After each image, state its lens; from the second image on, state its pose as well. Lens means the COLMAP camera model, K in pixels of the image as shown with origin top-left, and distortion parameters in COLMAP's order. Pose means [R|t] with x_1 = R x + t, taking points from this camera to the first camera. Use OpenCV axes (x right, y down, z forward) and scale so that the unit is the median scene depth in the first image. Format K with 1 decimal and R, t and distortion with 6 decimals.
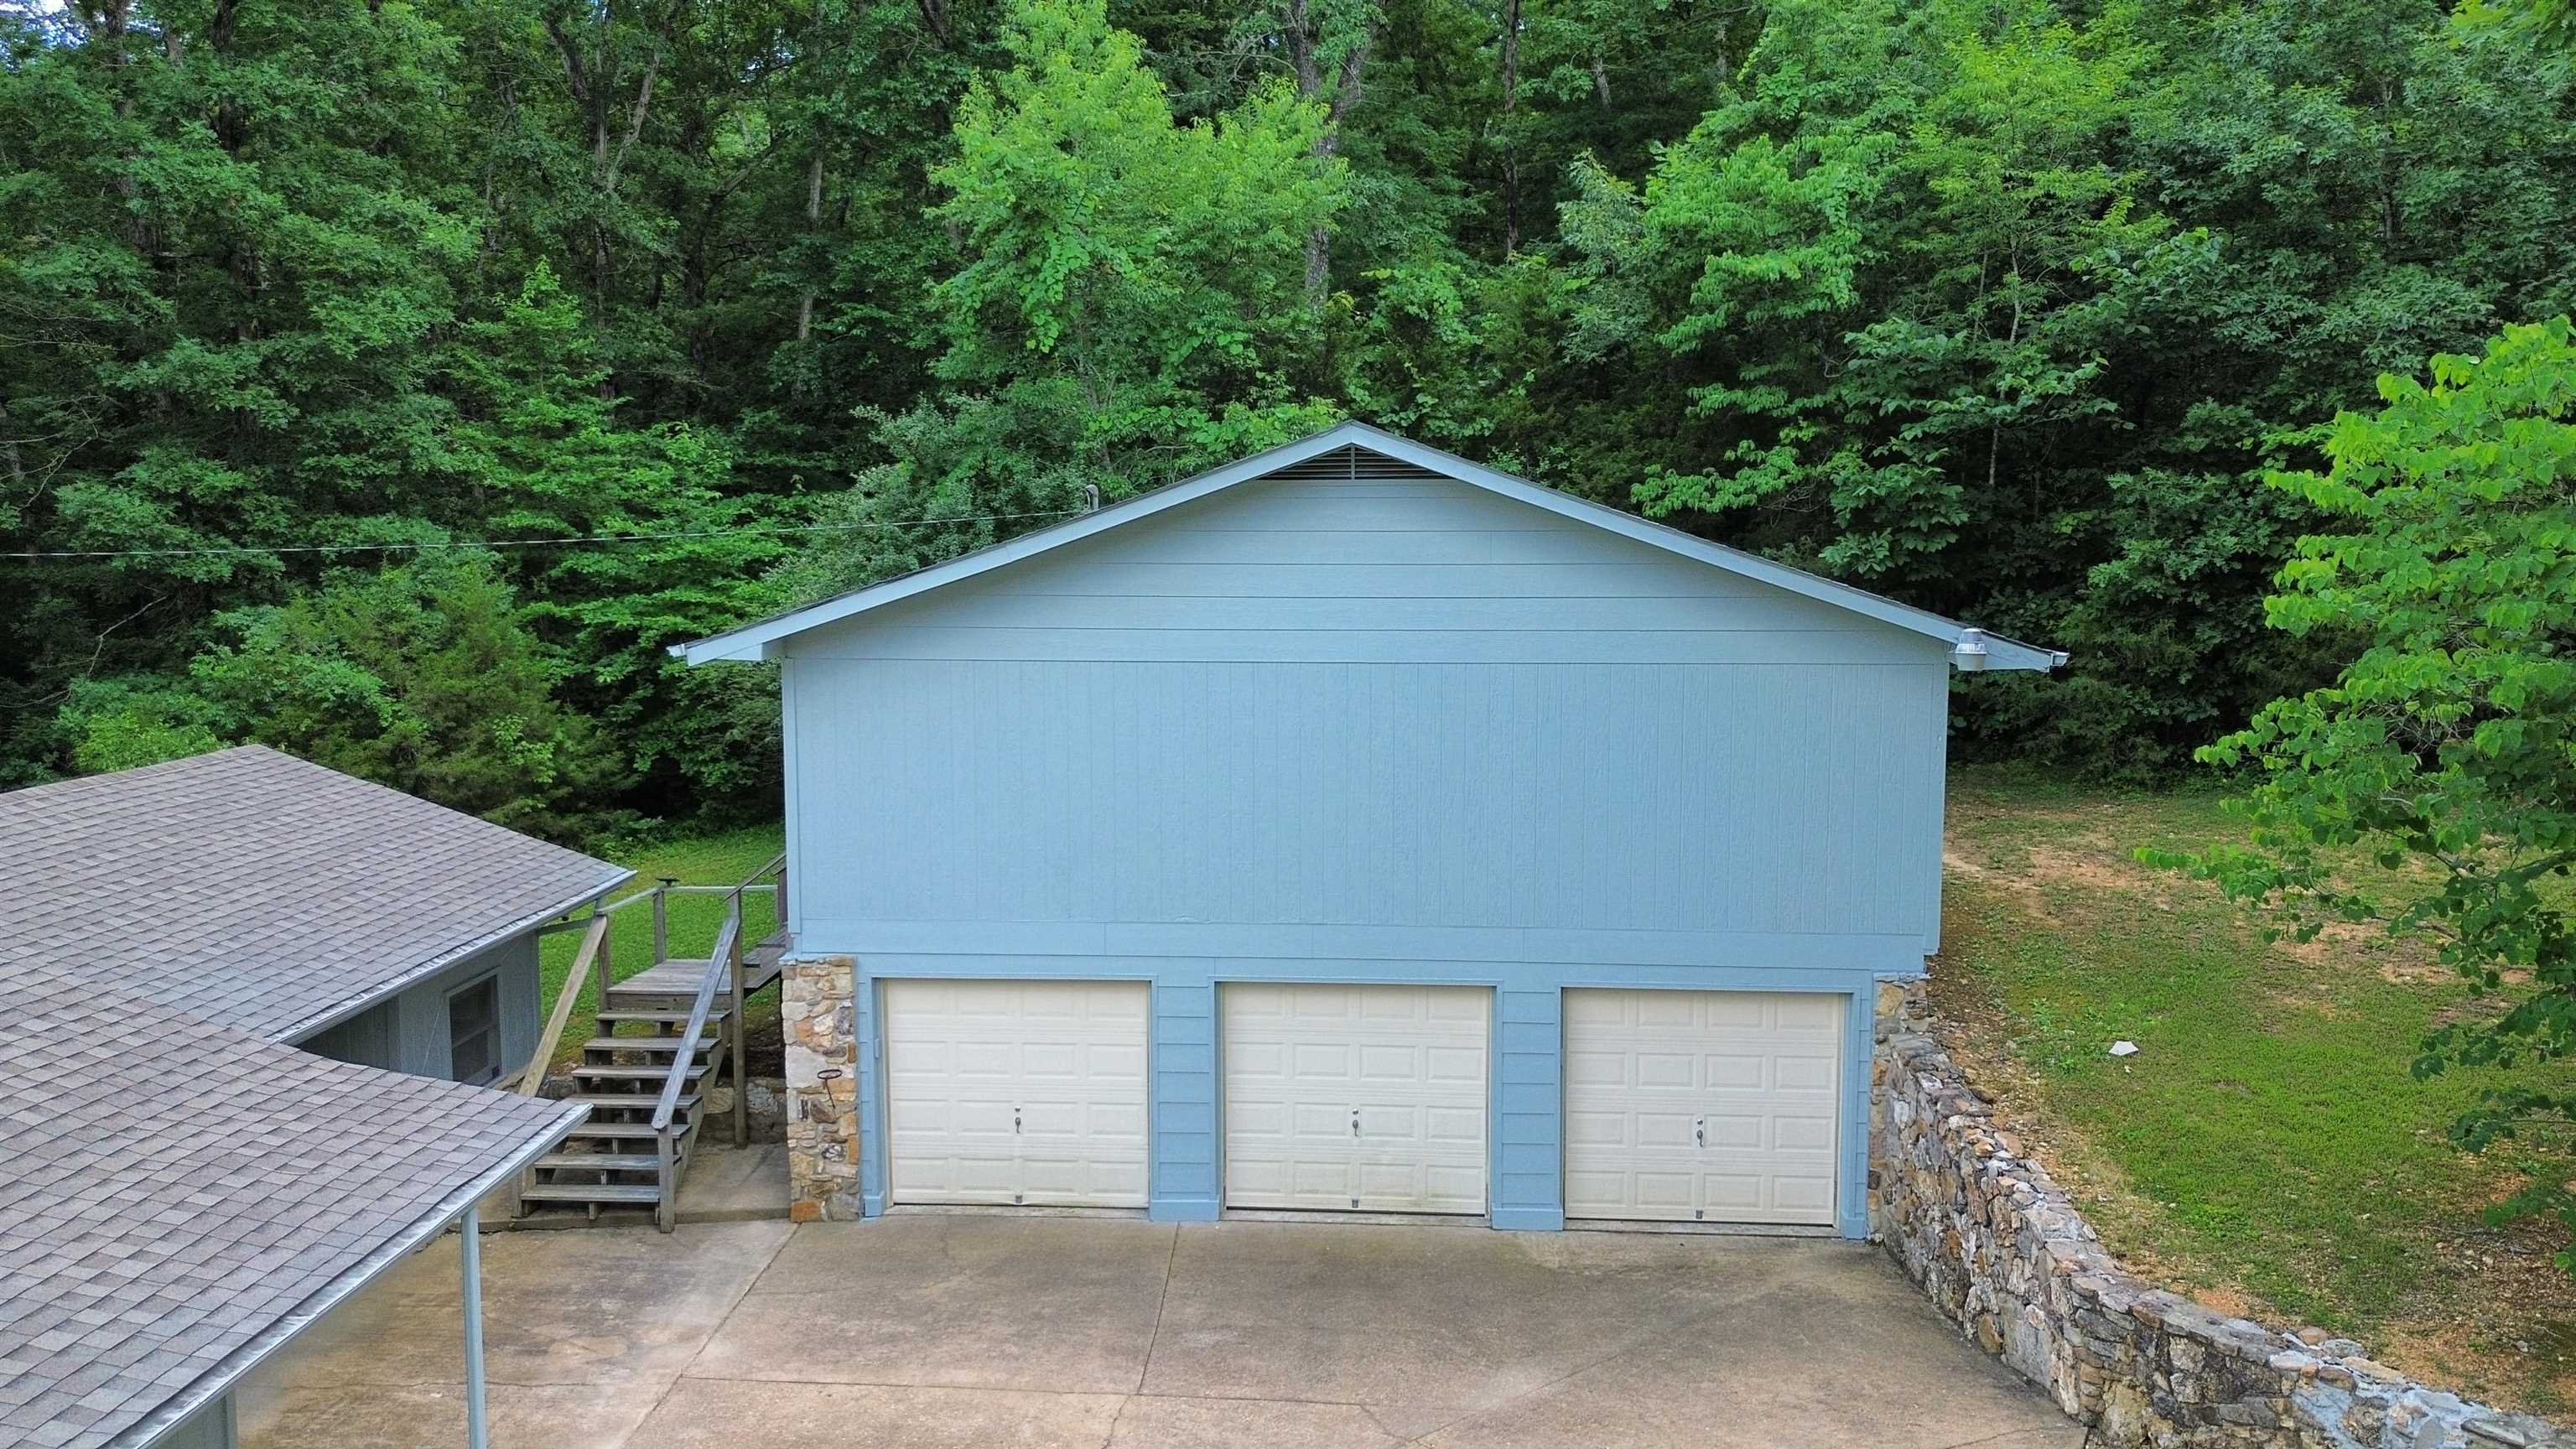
lens RADIAL K [[1844.8, 0, 1284.7], [0, 1844.8, 737.1], [0, 0, 1]] dist [0.051503, -0.034765]
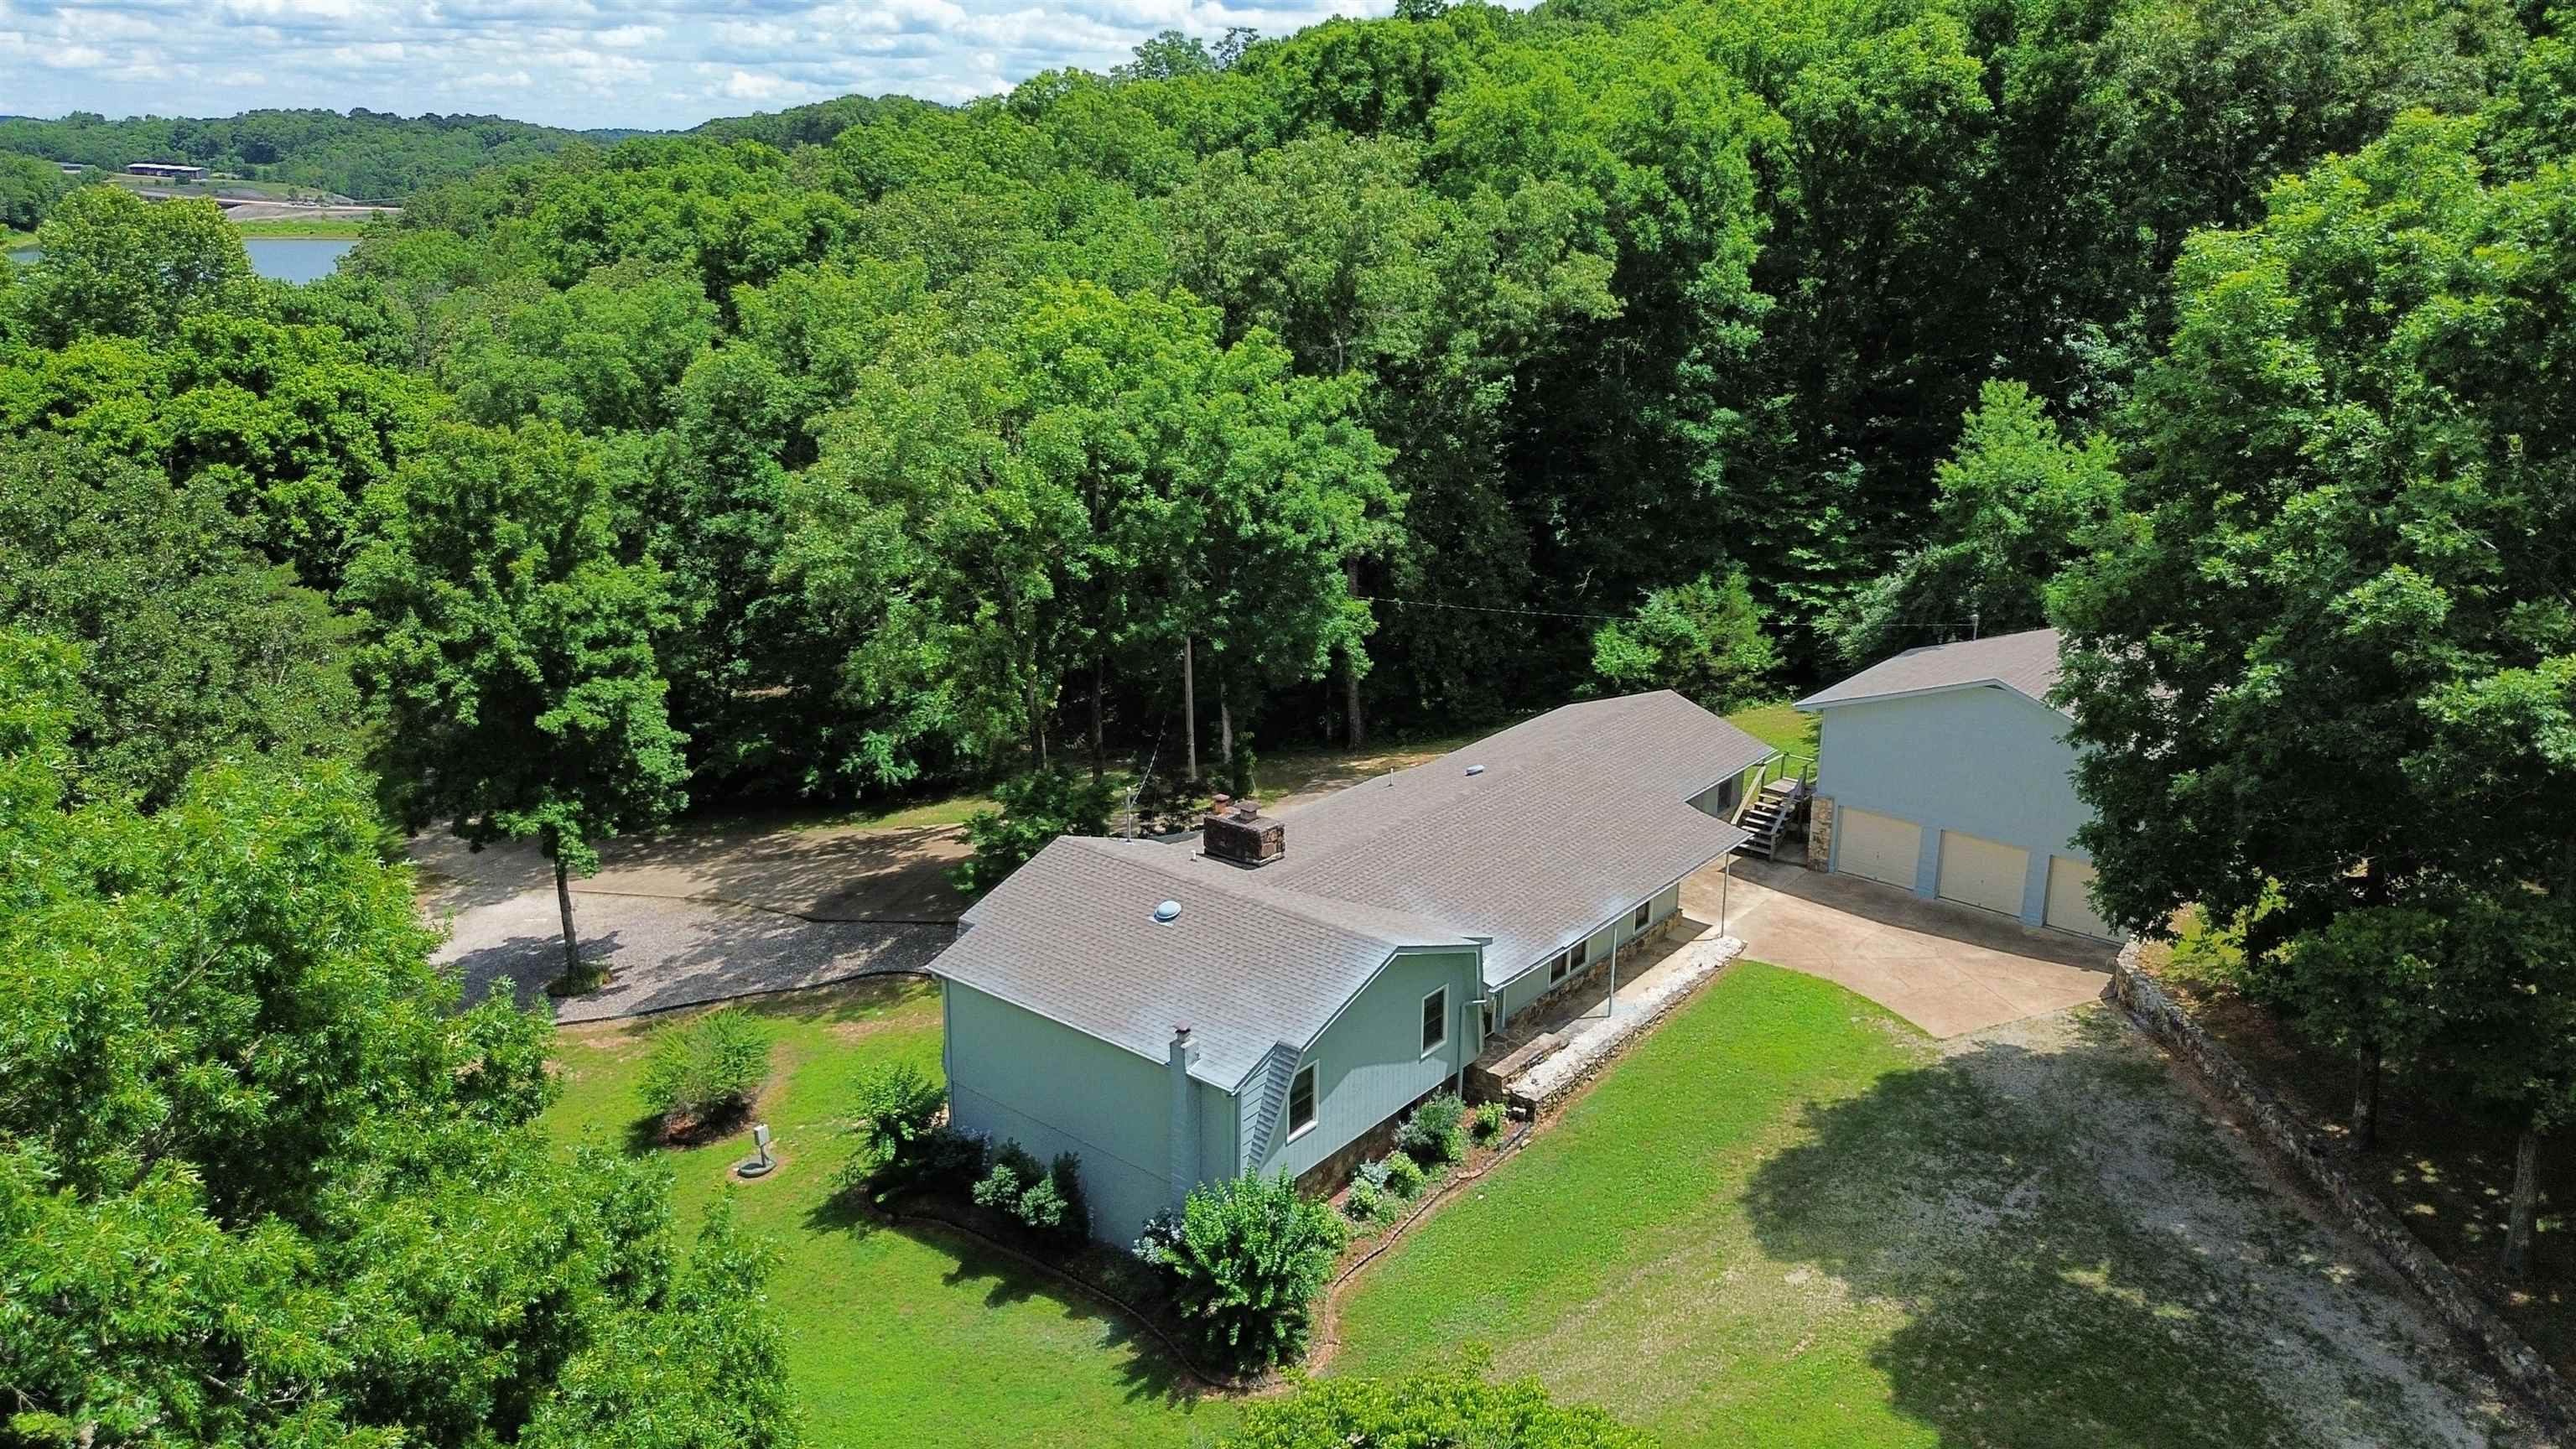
lens RADIAL K [[1844.8, 0, 1291.2], [0, 1844.8, 738.0], [0, 0, 1]] dist [0.051503, -0.034765]
pose [[0.808143, 0.170090, -0.563893, 0.786253], [-0.057190, 0.975531, 0.212292, -0.595442], [0.586204, -0.139313, 0.798096, -2.071284]]
